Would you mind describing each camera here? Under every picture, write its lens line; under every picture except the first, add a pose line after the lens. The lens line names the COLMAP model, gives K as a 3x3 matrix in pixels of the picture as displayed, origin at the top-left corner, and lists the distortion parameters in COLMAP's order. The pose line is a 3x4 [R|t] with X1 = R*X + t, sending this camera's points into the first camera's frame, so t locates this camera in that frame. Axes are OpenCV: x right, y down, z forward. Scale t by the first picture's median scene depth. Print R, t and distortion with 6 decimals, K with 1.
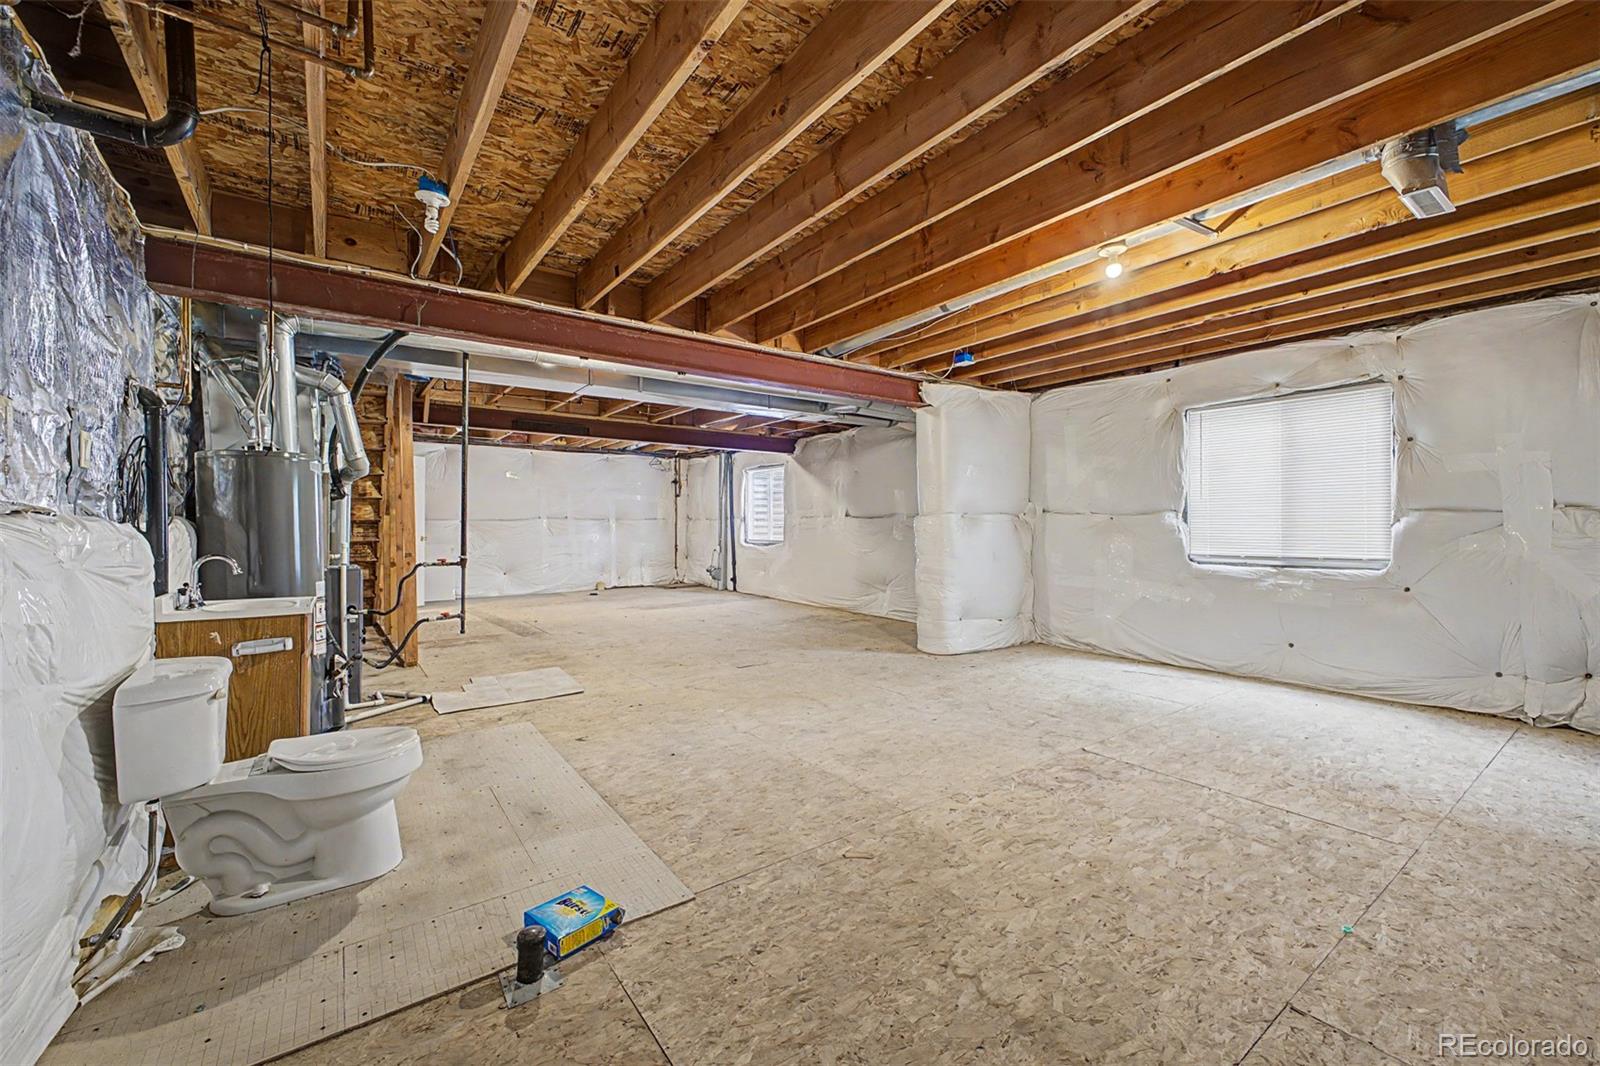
lens RADIAL K [[638.0, 0, 800.0], [0, 638.0, 533.0], [0, 0, 1]] dist [0.019990, -0.000451]
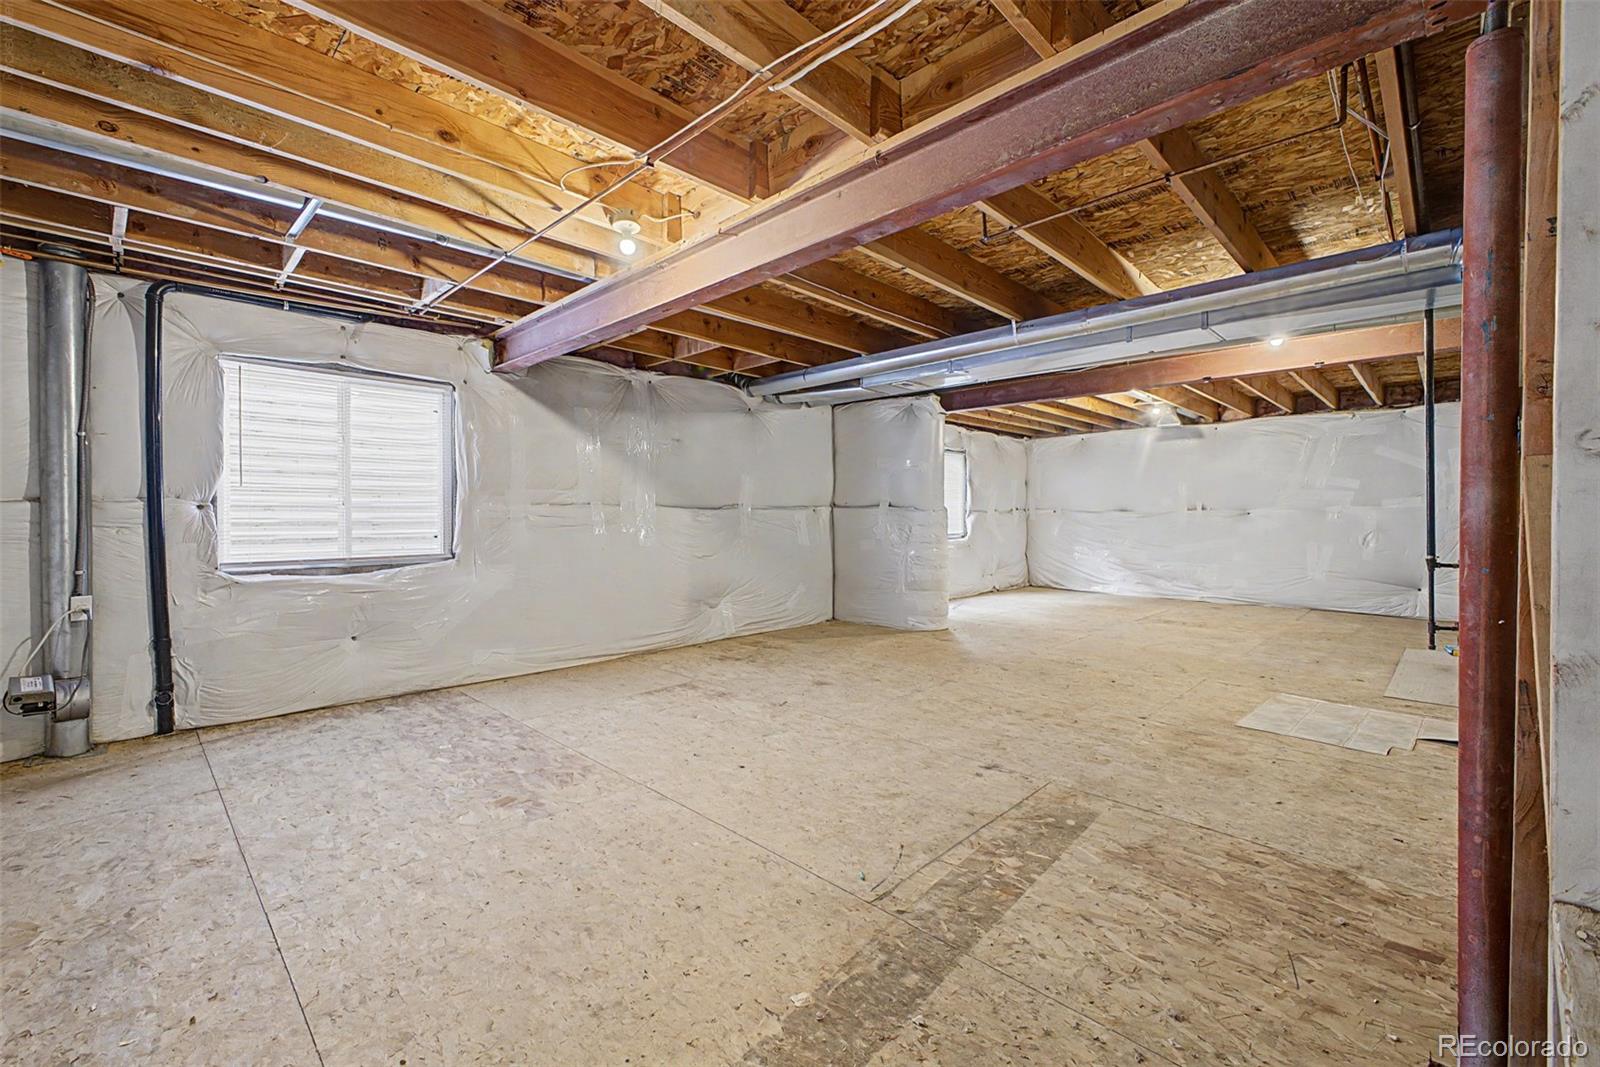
lens RADIAL K [[638.0, 0, 800.0], [0, 638.0, 533.5], [0, 0, 1]] dist [0.019990, -0.000451]
pose [[-0.140951, -0.023311, 0.989742, -0.464361], [0.014904, 0.999559, 0.025665, -0.009087], [-0.989904, 0.018369, -0.140541, 0.738712]]
